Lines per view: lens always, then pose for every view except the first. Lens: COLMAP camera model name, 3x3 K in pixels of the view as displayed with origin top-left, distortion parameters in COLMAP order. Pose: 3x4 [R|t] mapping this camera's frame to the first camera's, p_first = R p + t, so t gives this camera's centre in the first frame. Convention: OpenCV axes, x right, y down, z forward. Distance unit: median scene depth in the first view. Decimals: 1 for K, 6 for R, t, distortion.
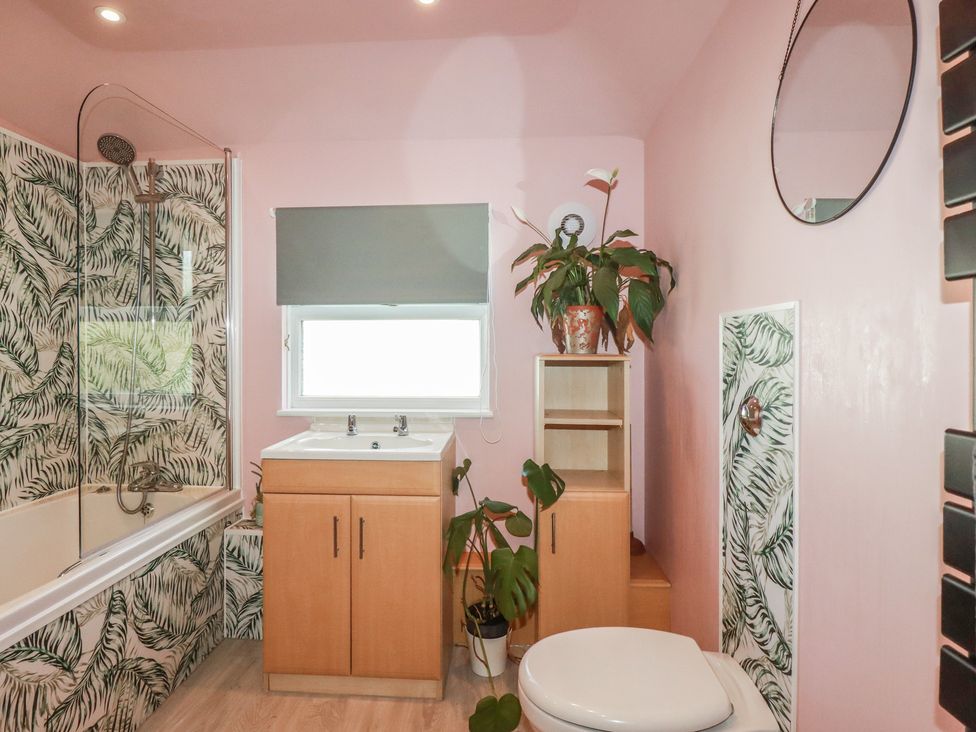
lens RADIAL K [[517.7, 0, 481.4], [0, 517.7, 360.2], [0, 0, 1]] dist [0.001258, -0.017025]
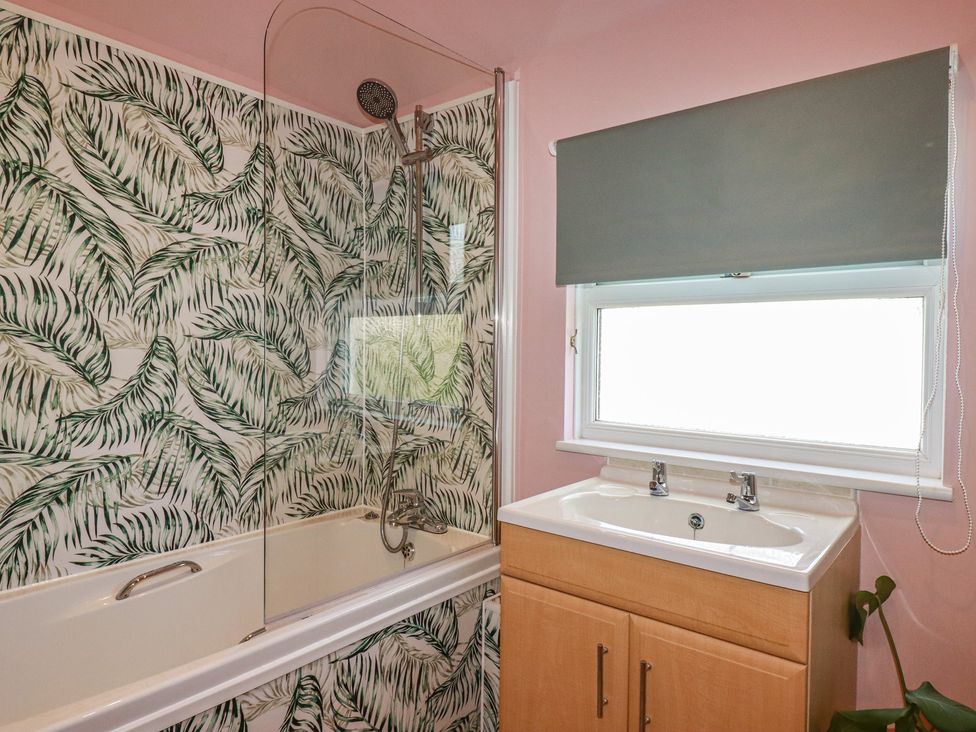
lens RADIAL K [[624.2, 0, 489.7], [0, 624.2, 360.5], [0, 0, 1]] dist [0.019536, -0.027356]
pose [[0.810028, 0.021657, -0.585992, 0.013086], [-0.026340, 0.999653, 0.000535, -0.007292], [0.585800, 0.015002, 0.810317, 0.298854]]
